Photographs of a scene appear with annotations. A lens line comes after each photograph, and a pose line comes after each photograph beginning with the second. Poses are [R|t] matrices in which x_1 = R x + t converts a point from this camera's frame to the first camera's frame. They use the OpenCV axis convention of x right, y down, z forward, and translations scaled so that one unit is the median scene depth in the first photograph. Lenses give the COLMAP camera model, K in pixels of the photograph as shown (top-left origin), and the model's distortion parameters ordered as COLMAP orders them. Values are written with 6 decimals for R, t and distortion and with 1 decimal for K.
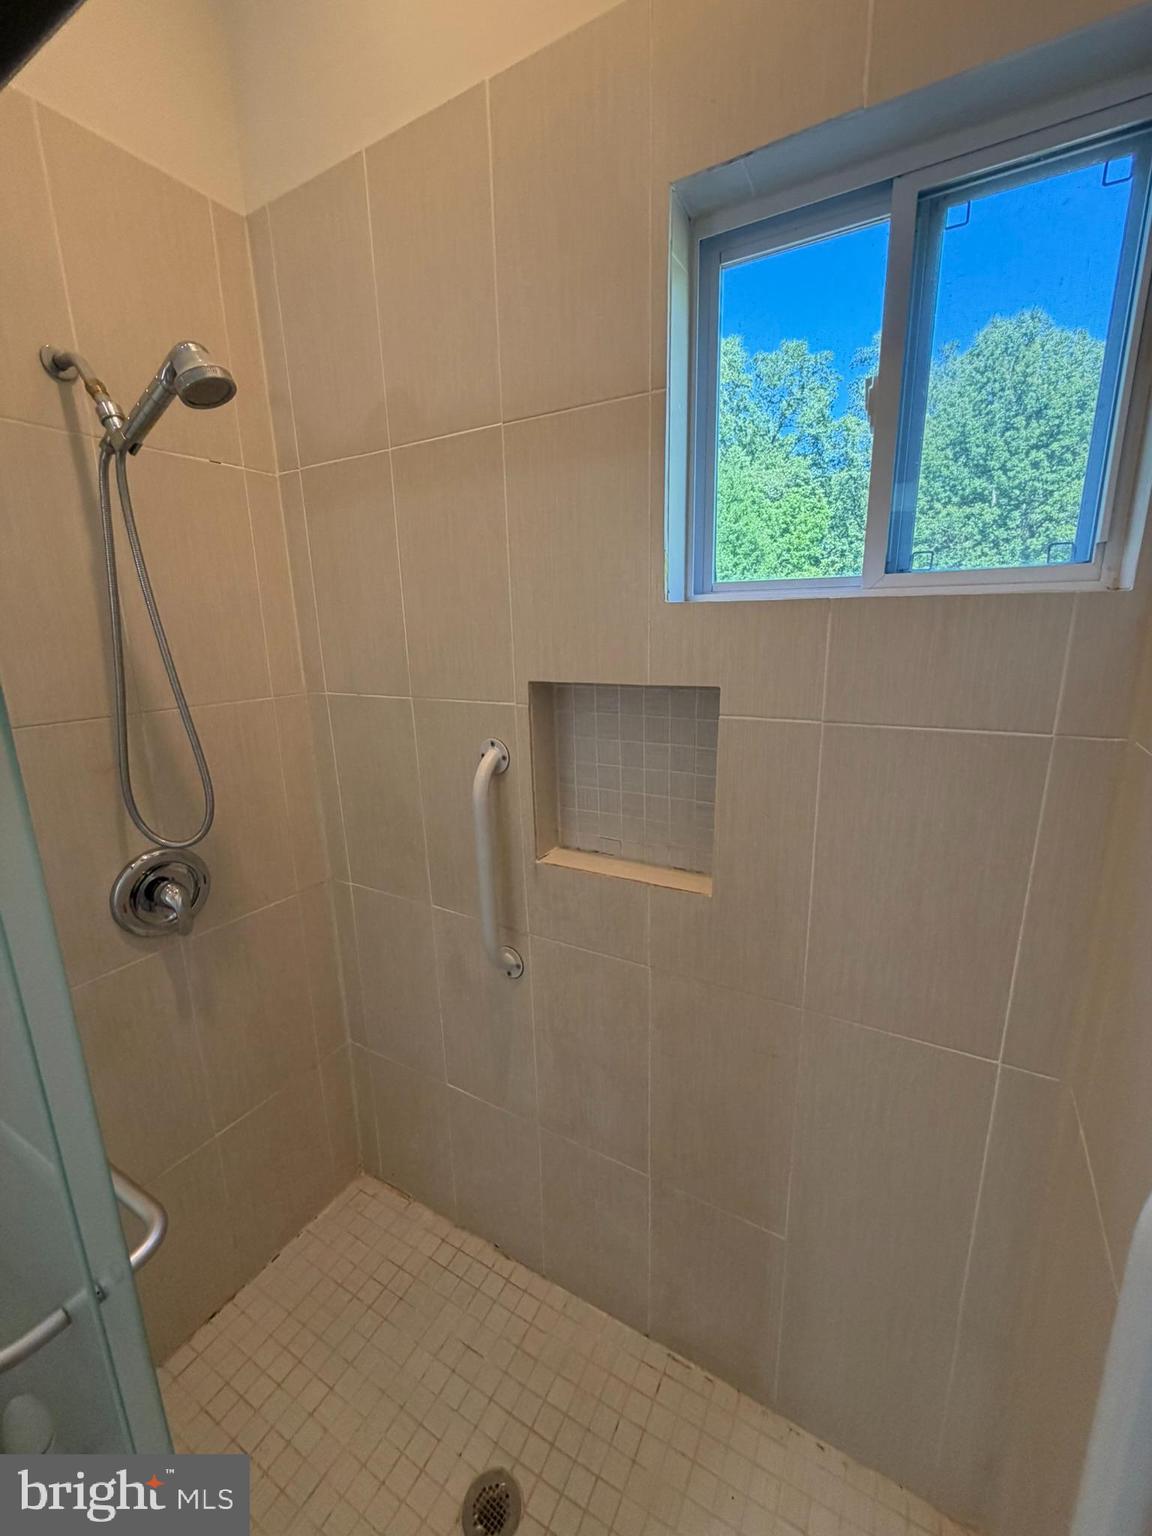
lens RADIAL K [[624.7, 0, 578.4], [0, 624.7, 770.0], [0, 0, 1]] dist [0.001004, 0.000086]
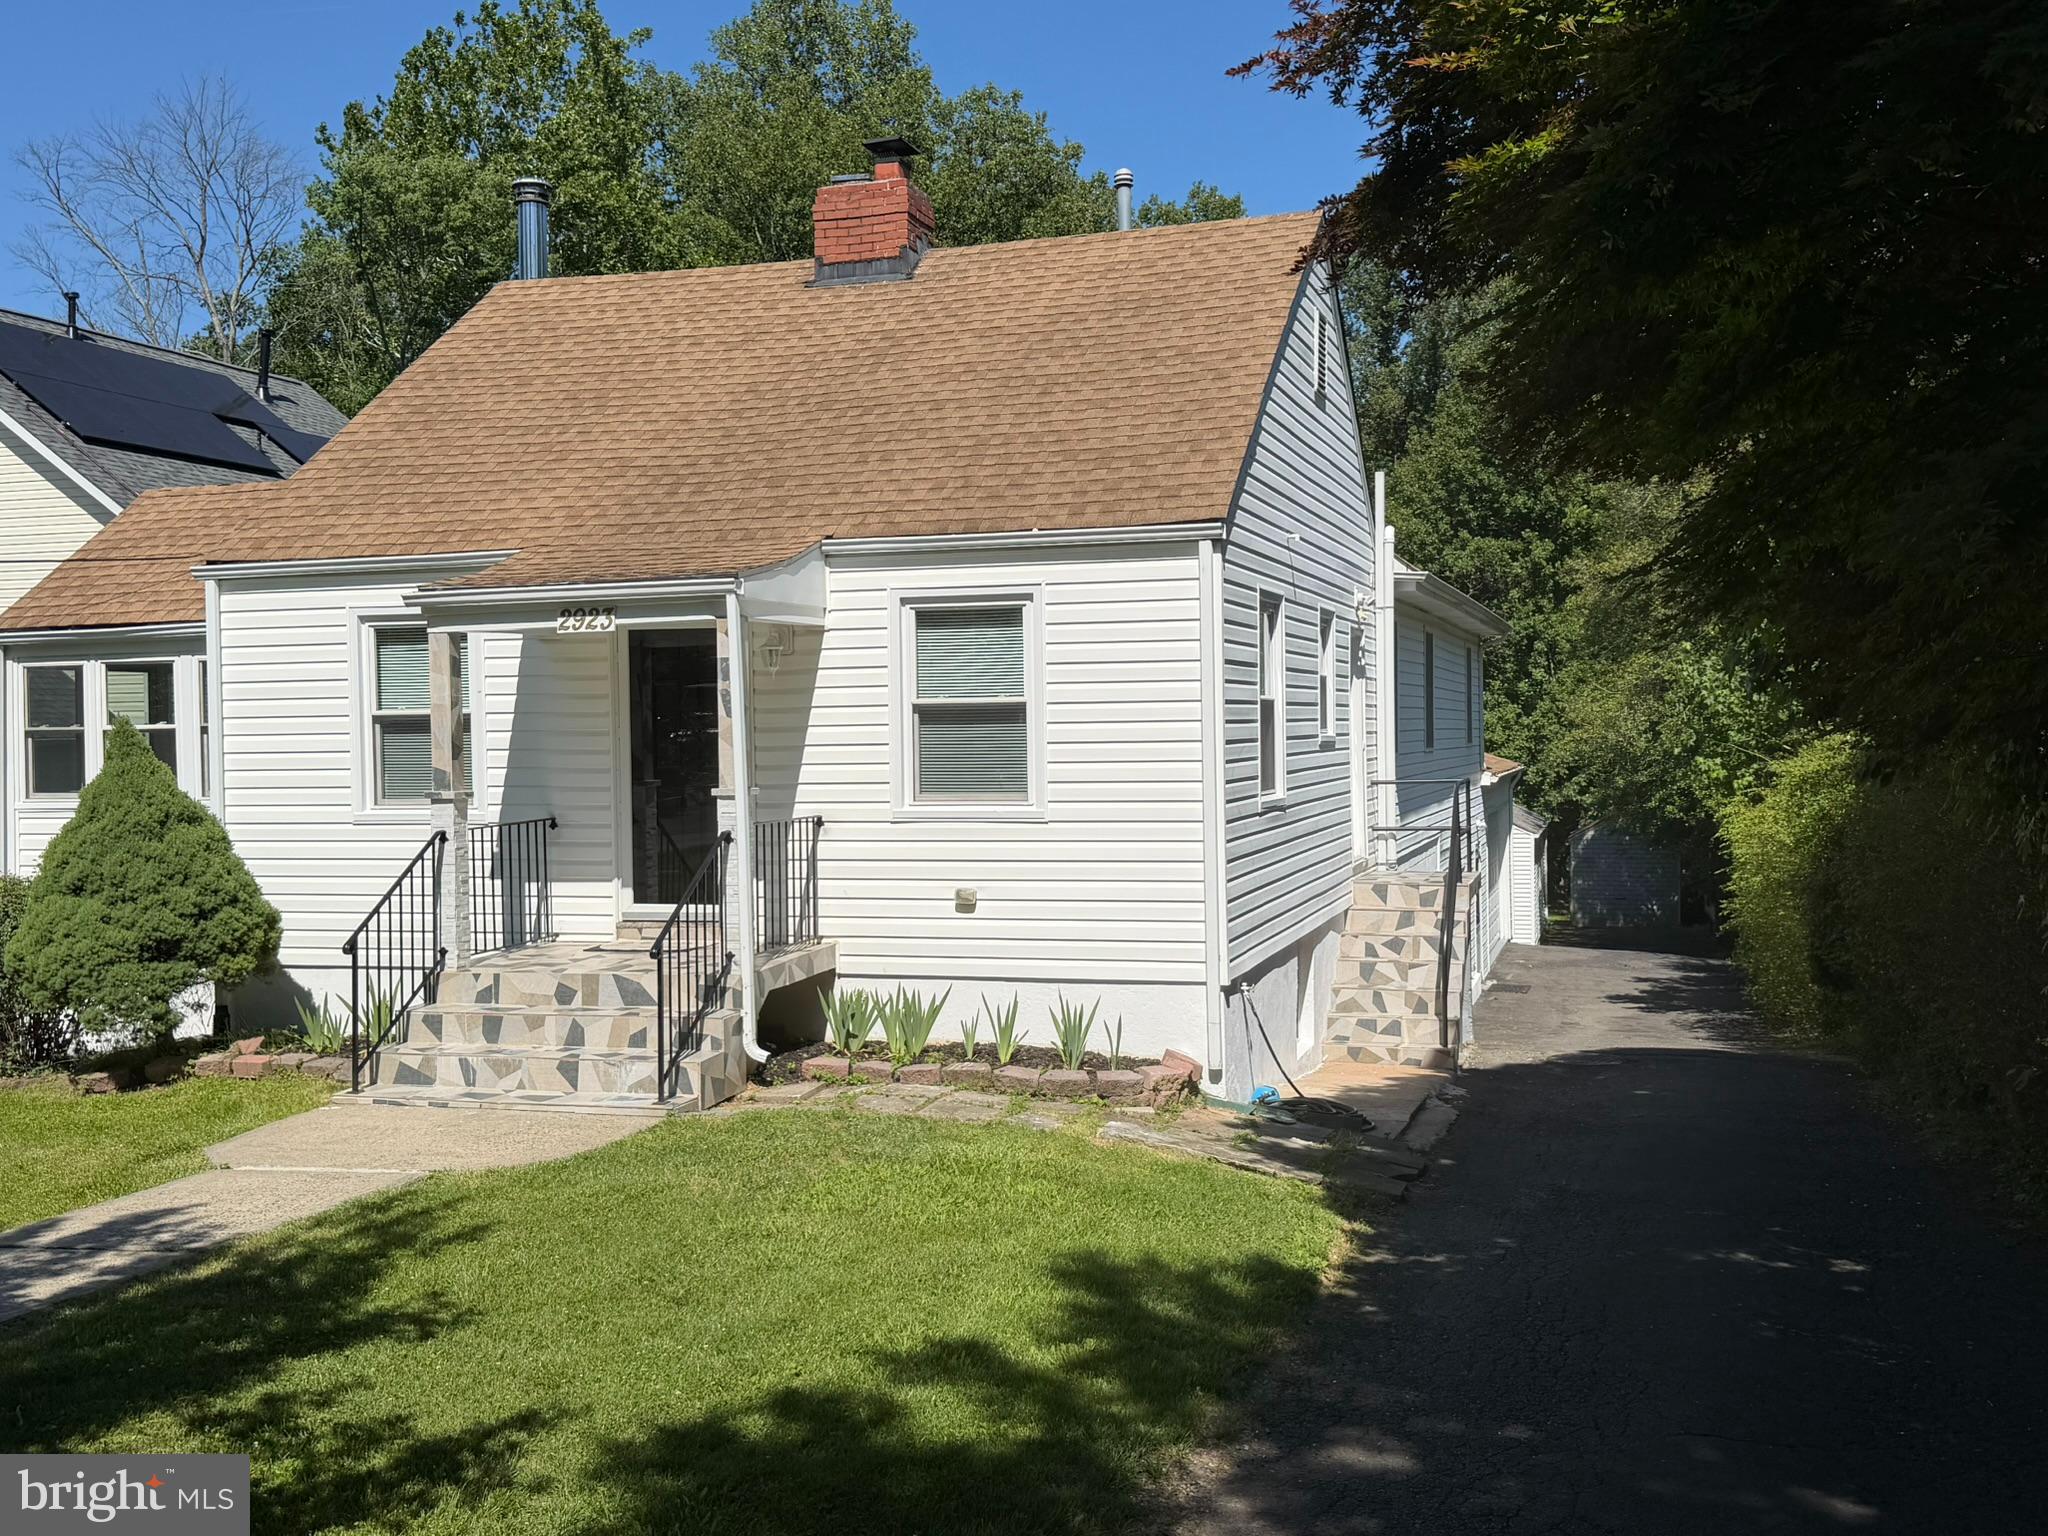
lens RADIAL K [[2091.6, 0, 1024.4], [0, 2091.6, 768.1], [0, 0, 1]] dist [-0.000148, 0.000000]
pose [[0.972610, -0.000686, 0.232441, -0.336106], [0.049590, 0.977585, -0.204618, 0.210410], [-0.227090, 0.210541, 0.950843, -0.831291]]
